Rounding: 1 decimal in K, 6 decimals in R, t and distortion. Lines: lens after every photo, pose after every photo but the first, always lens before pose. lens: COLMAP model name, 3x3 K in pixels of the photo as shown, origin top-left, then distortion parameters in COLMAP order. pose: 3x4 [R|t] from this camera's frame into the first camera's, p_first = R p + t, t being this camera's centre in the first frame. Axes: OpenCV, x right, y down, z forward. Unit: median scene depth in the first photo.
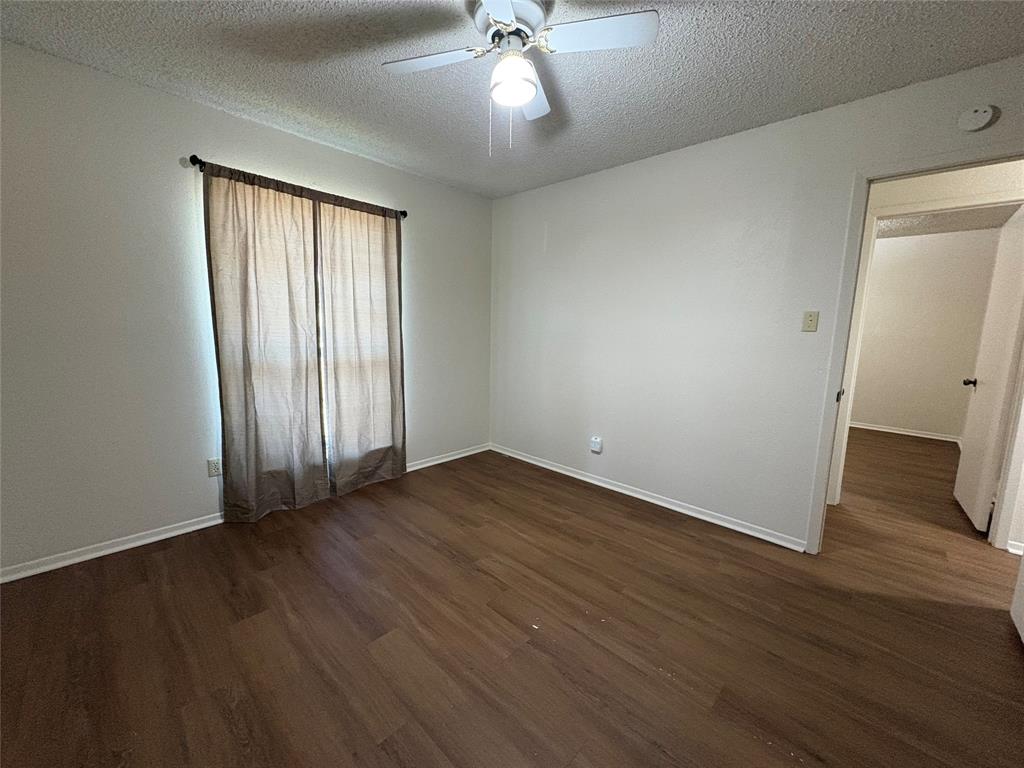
lens RADIAL K [[407.2, 0, 512.9], [0, 407.2, 382.7], [0, 0, 1]] dist [-0.000260, 0.000369]
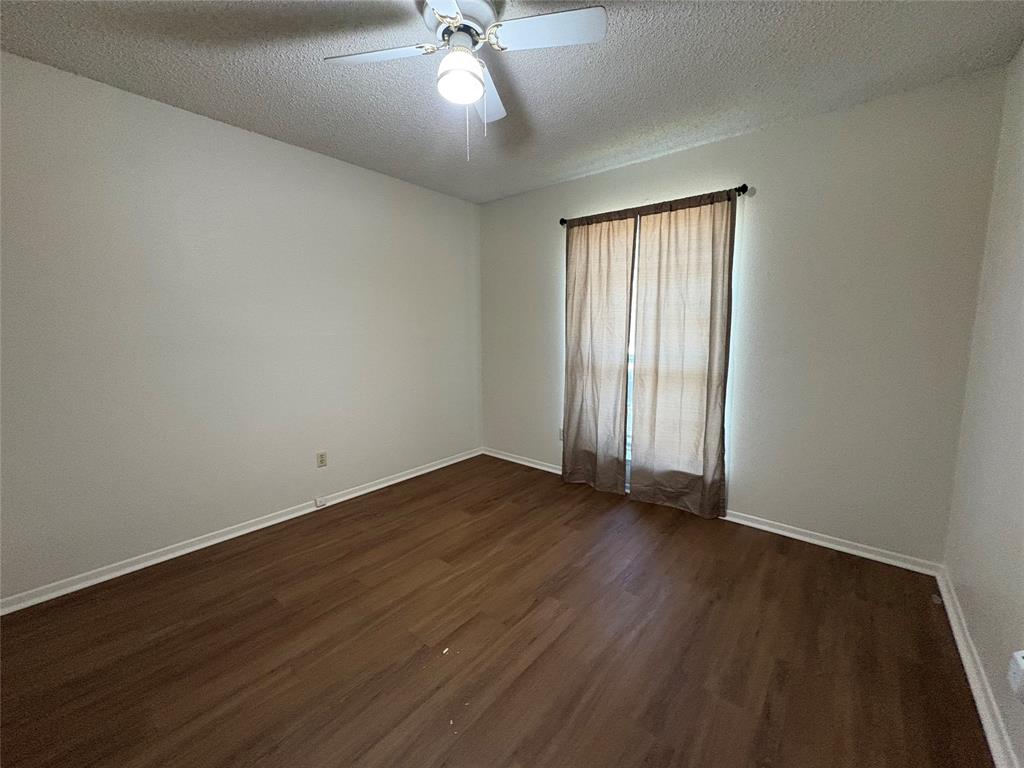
lens RADIAL K [[407.2, 0, 512.9], [0, 407.2, 382.7], [0, 0, 1]] dist [-0.000260, 0.000369]
pose [[0.066549, 0.104862, -0.992258, 0.599079], [-0.143742, 0.985096, 0.094465, -0.070782], [0.987375, 0.136343, 0.080630, 0.646507]]
